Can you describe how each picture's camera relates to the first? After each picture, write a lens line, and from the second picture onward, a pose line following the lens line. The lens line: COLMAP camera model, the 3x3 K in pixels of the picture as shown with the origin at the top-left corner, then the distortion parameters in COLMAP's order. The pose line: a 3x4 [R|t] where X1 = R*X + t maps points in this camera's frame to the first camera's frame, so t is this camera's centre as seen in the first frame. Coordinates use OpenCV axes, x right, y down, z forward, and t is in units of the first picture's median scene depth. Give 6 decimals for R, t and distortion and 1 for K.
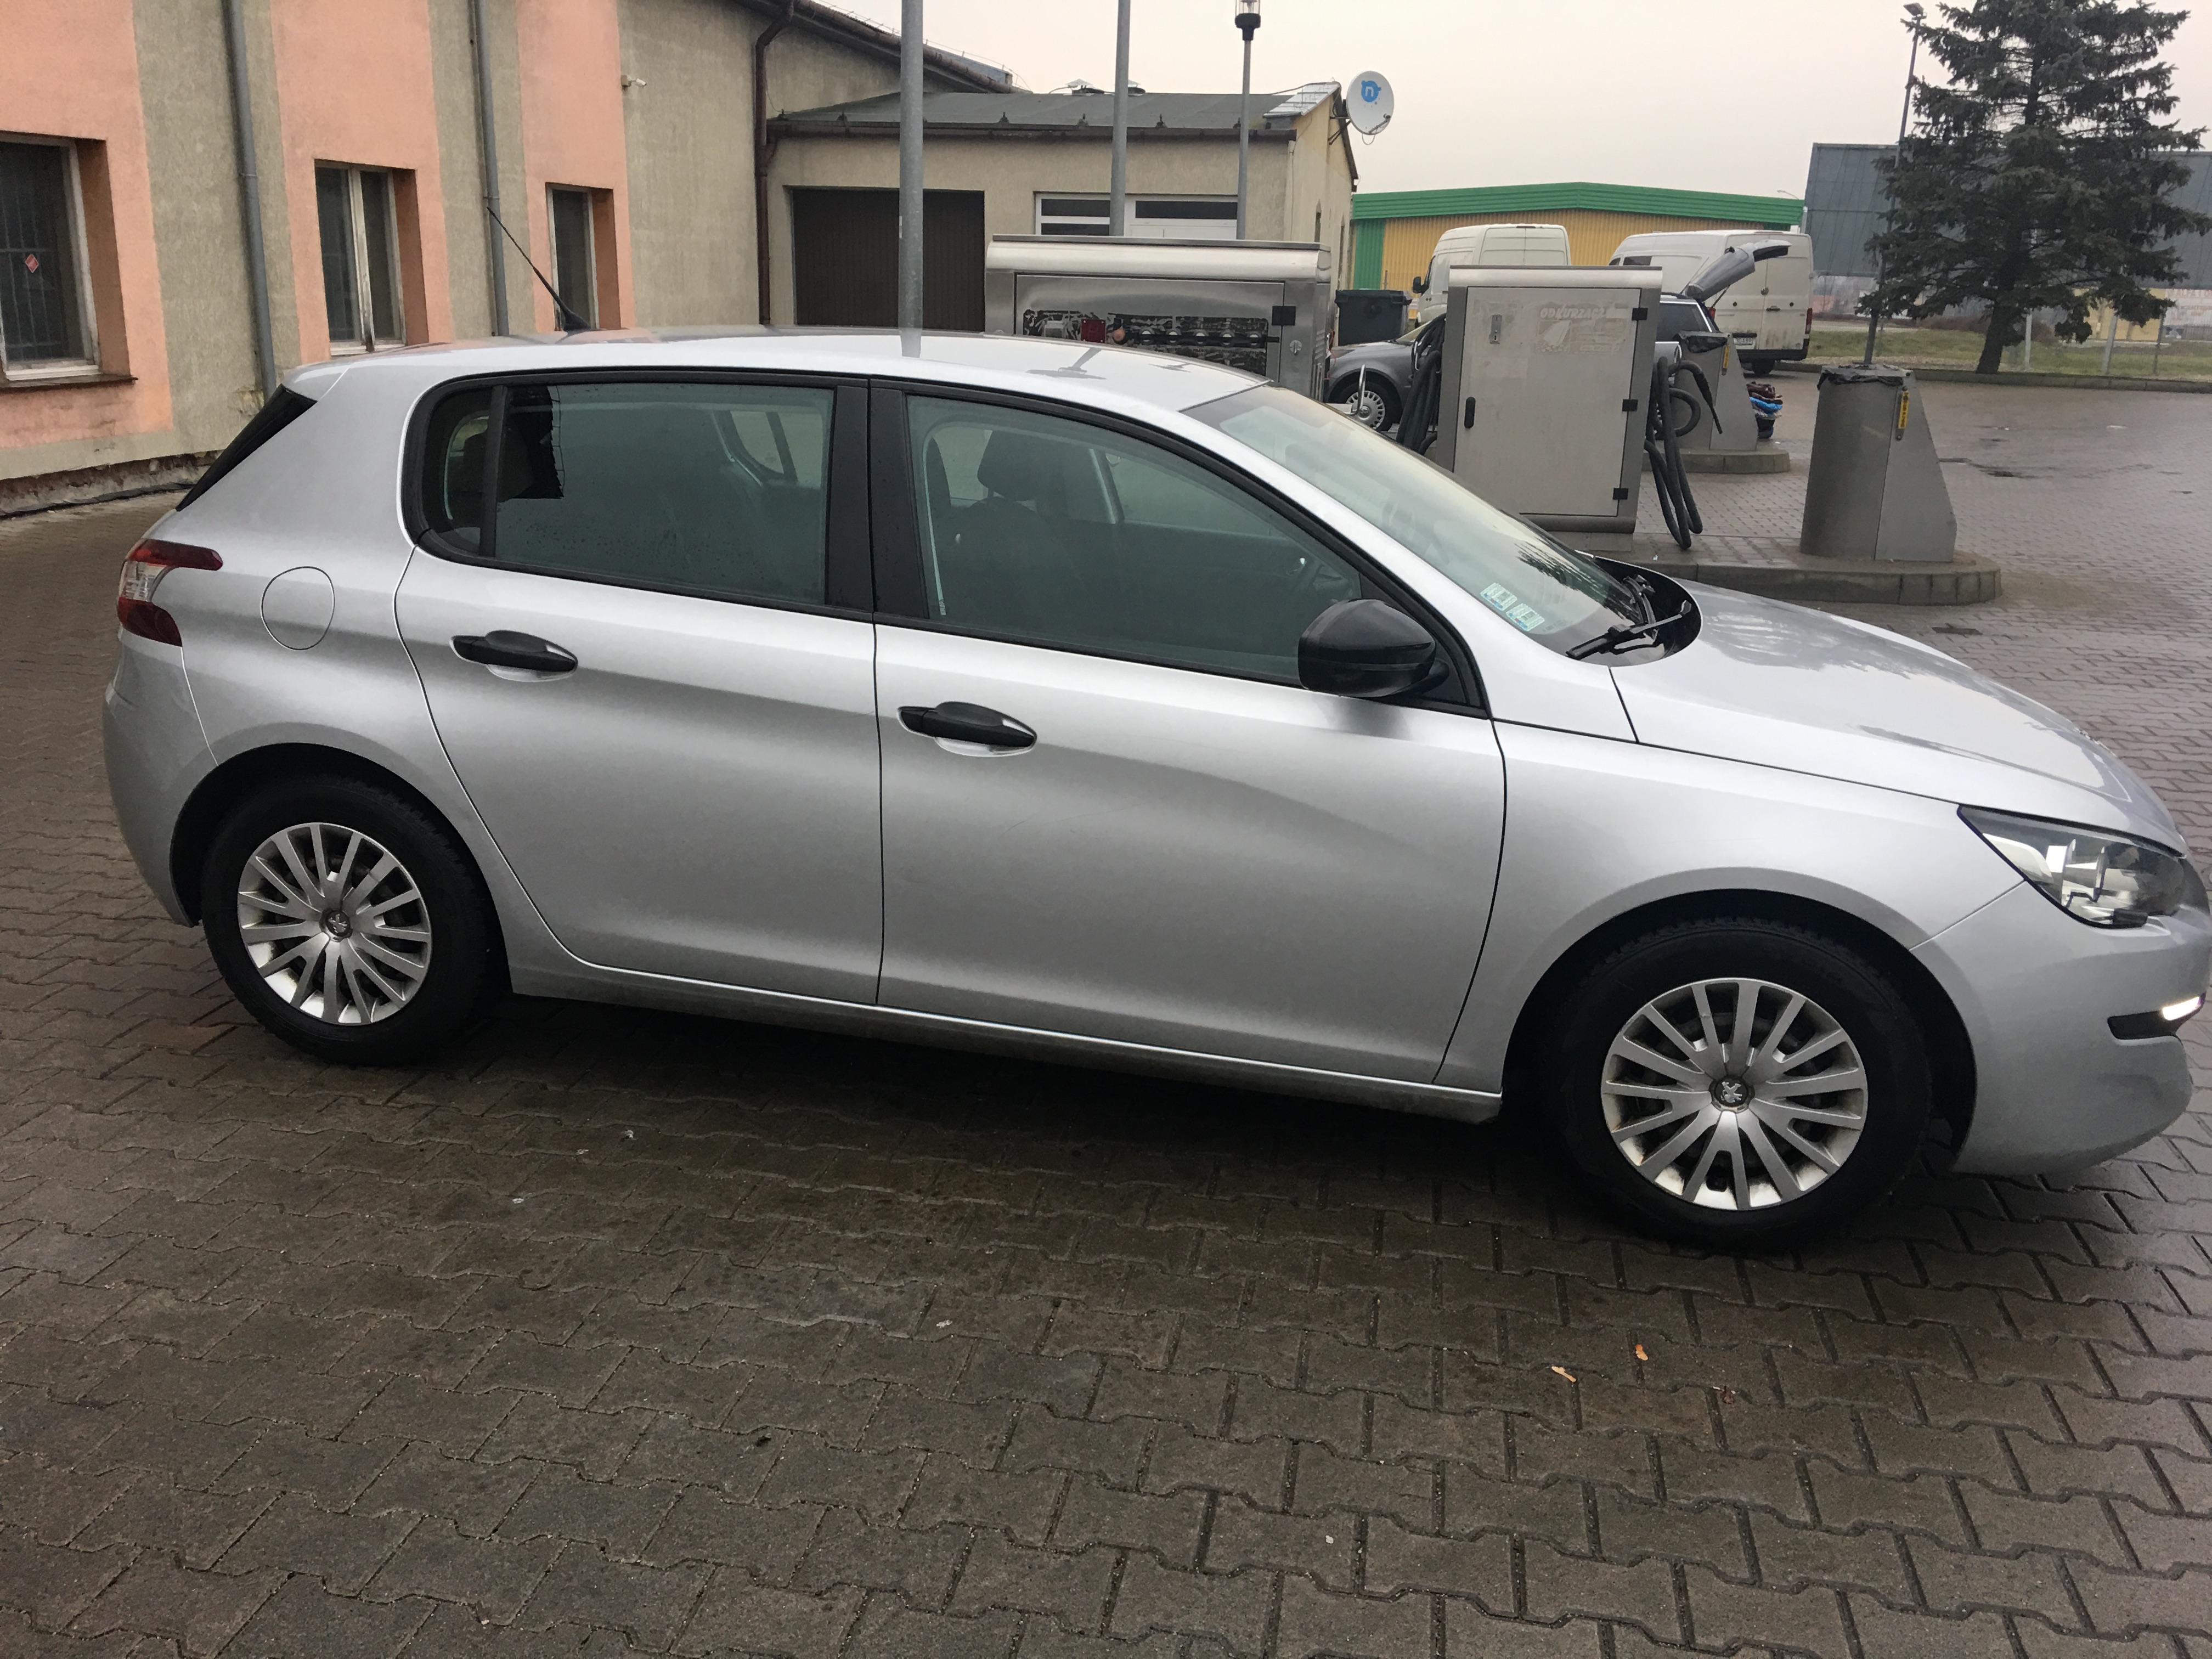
lens RADIAL K [[1818.5, 0, 1106.0], [0, 1818.5, 829.5], [0, 0, 1]] dist [0.119156, -0.168175]
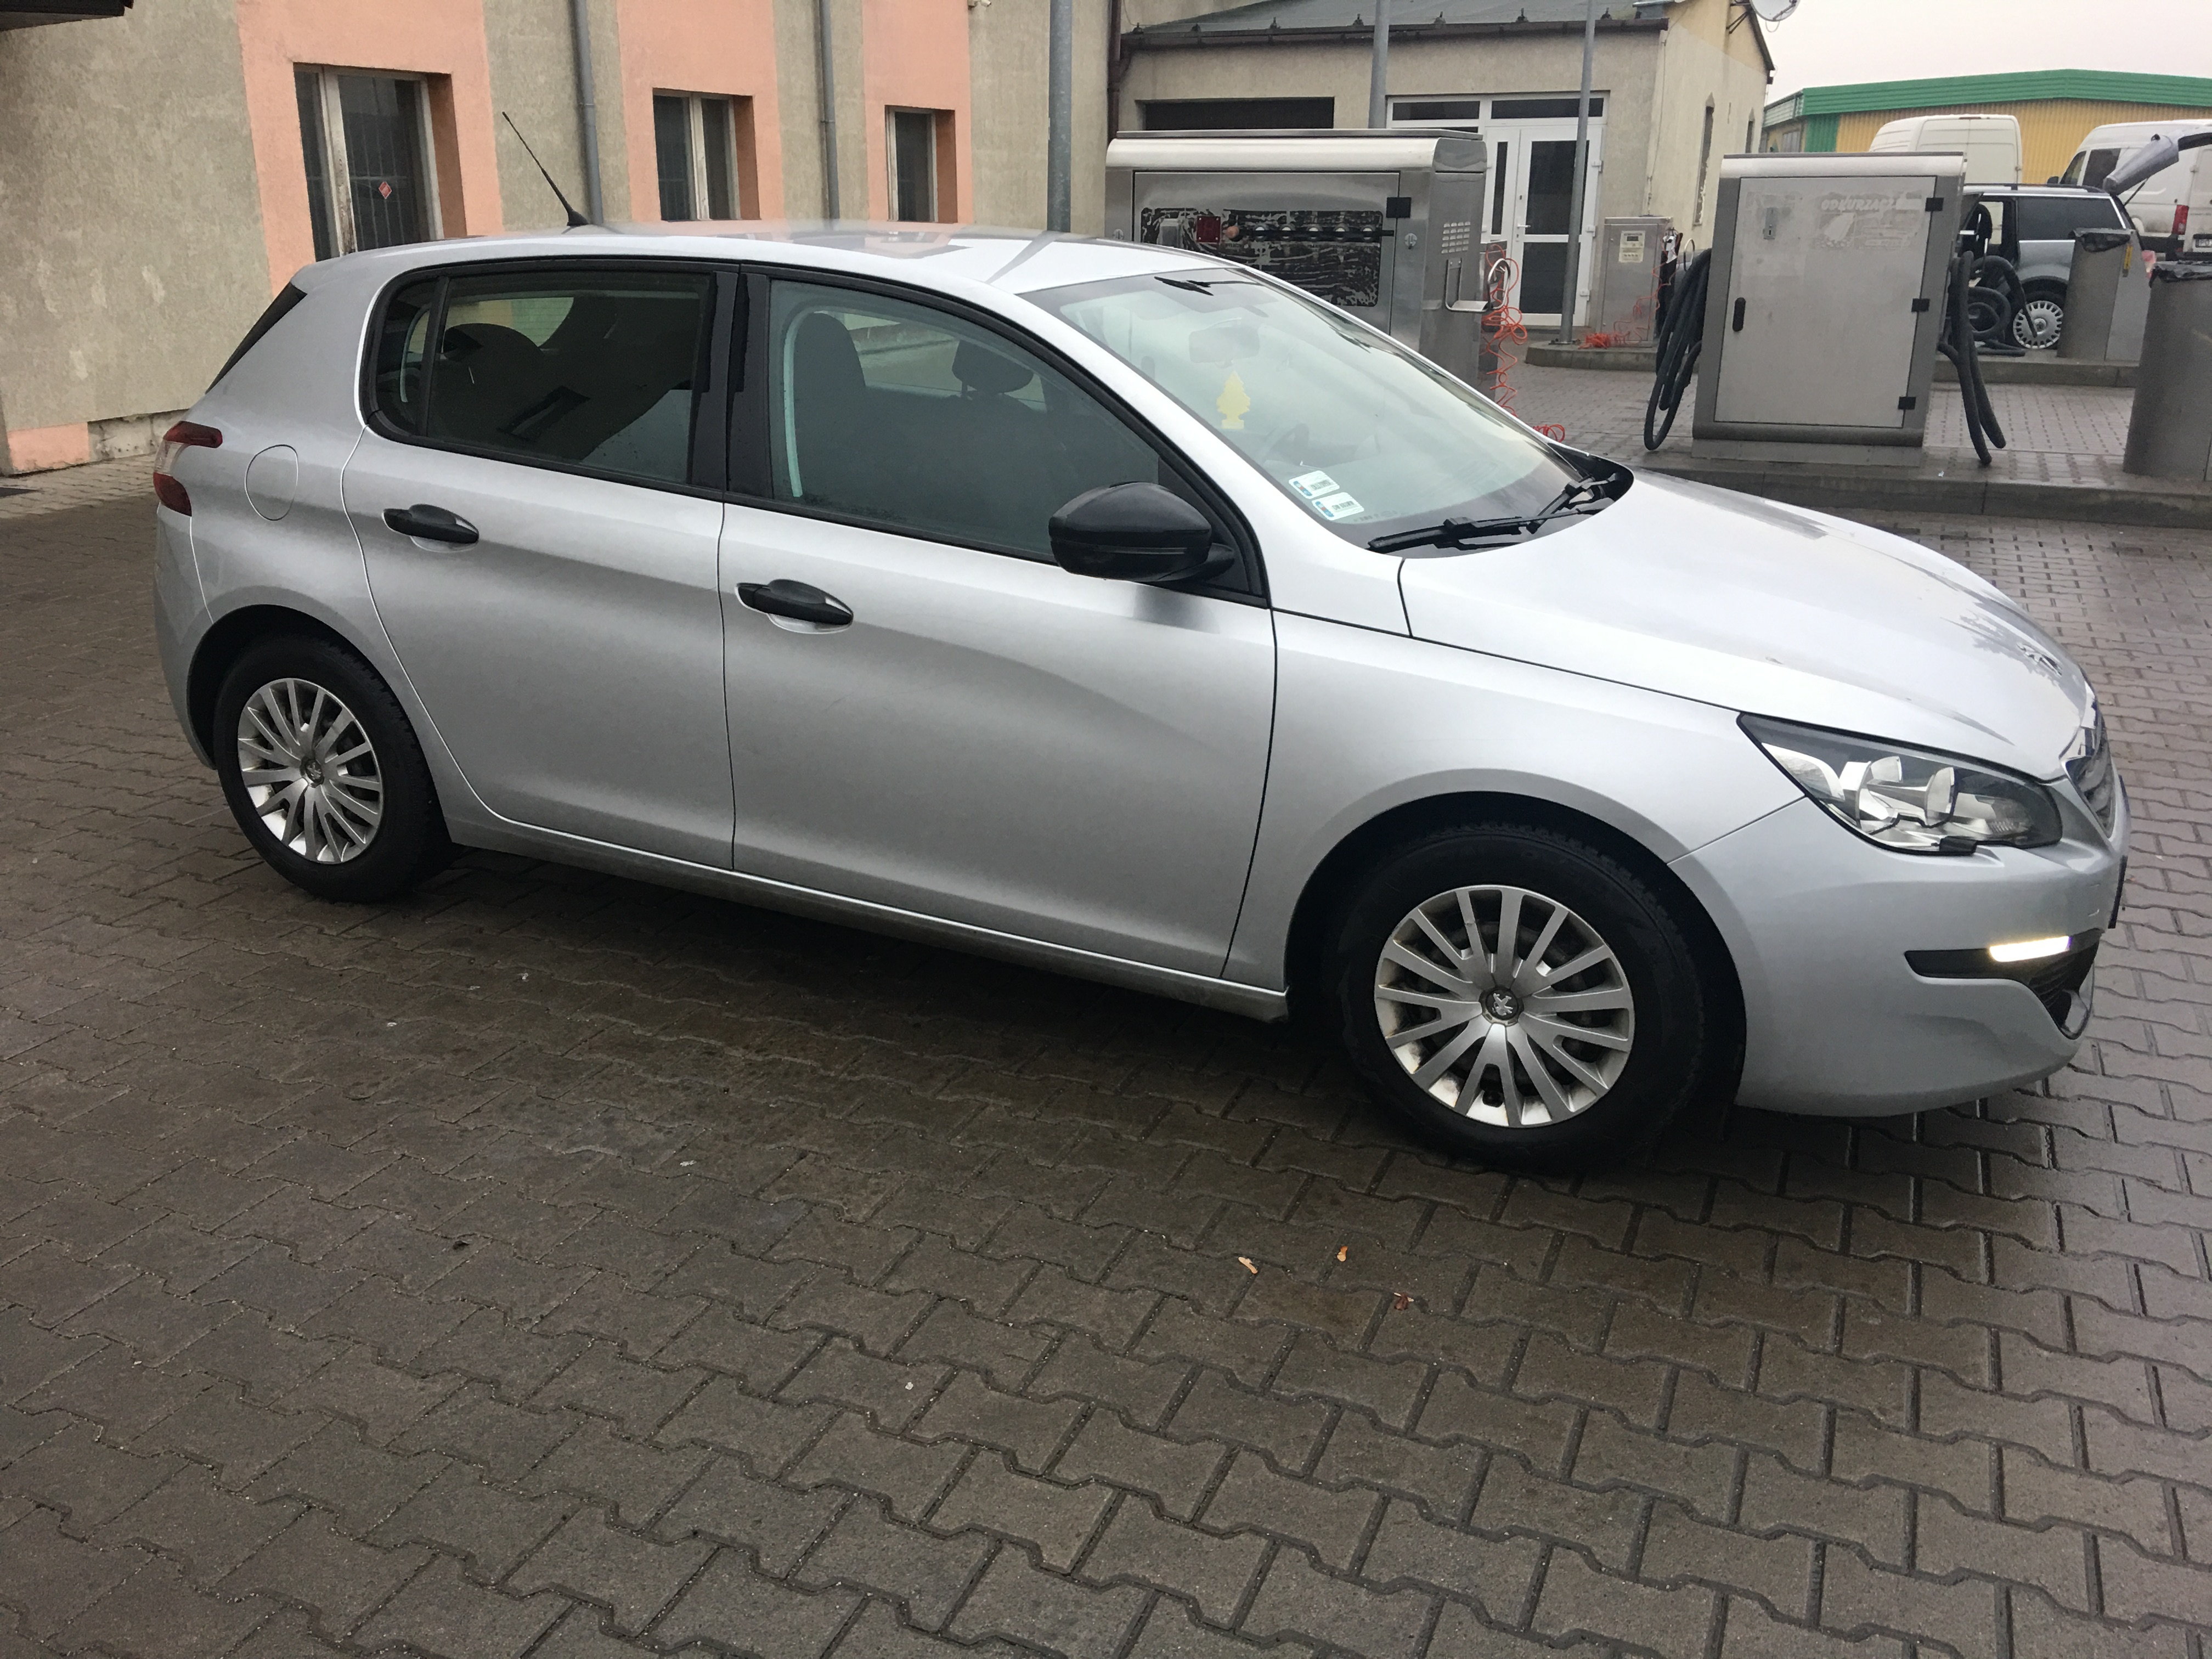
lens RADIAL K [[1818.5, 0, 1106.0], [0, 1818.5, 829.5], [0, 0, 1]] dist [0.119156, -0.168175]
pose [[0.974732, 0.053483, -0.216881, 0.295398], [-0.044721, 0.997980, 0.045112, 0.014930], [0.218856, -0.034273, 0.975155, 0.020926]]
